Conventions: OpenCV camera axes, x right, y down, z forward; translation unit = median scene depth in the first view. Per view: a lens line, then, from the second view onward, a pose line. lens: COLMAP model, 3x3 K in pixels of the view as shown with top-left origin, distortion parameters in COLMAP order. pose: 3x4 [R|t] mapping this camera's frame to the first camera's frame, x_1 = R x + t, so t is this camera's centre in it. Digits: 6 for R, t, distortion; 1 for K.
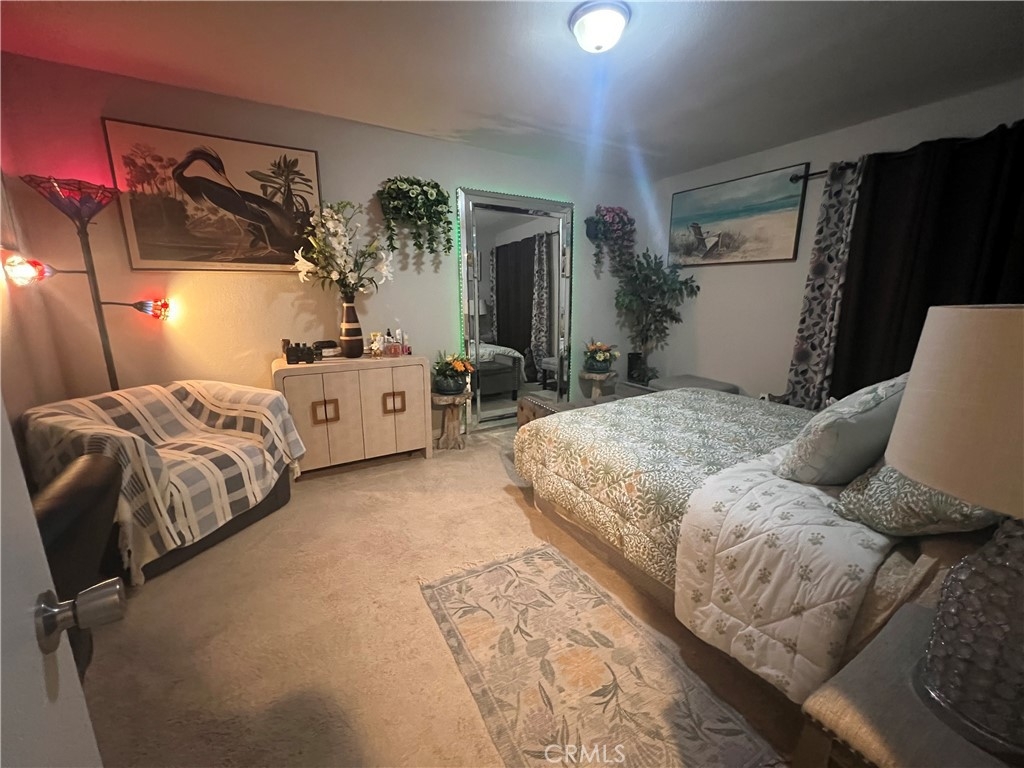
lens RADIAL K [[409.0, 0, 512.1], [0, 409.0, 381.6], [0, 0, 1]] dist [-0.000590, 0.000599]
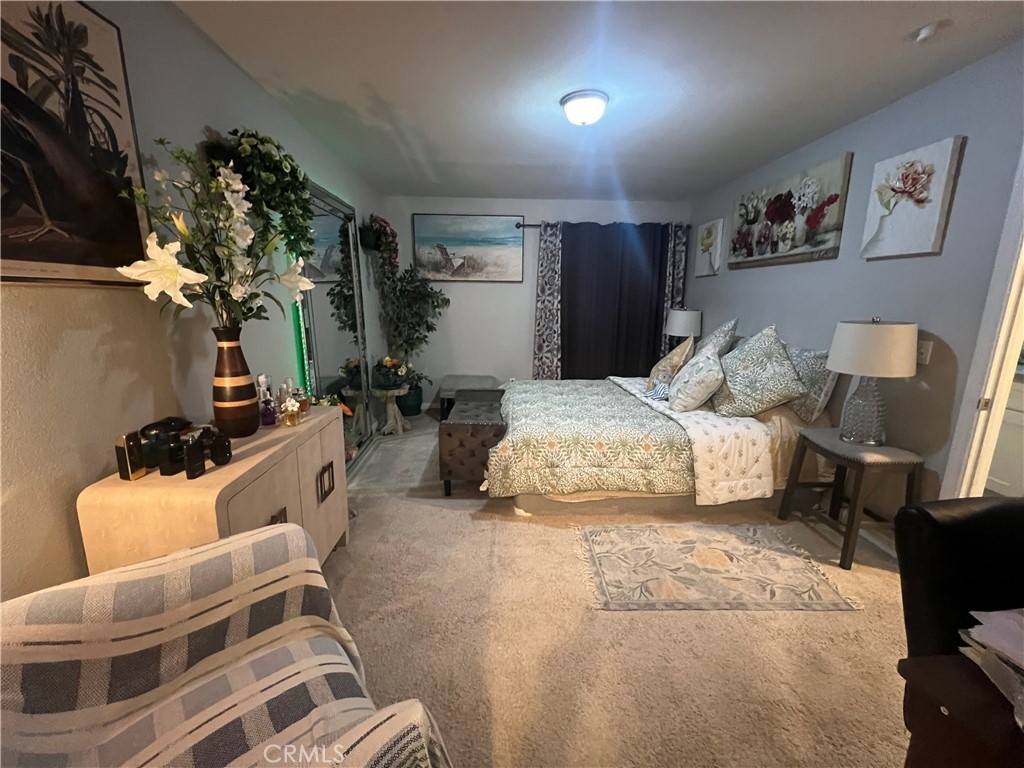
lens RADIAL K [[409.0, 0, 510.8], [0, 409.0, 381.3], [0, 0, 1]] dist [-0.000590, 0.000599]
pose [[0.481083, -0.177669, 0.858483, -0.734932], [0.179847, 0.978423, 0.101707, -0.131135], [-0.858029, 0.105466, 0.502655, 0.417291]]
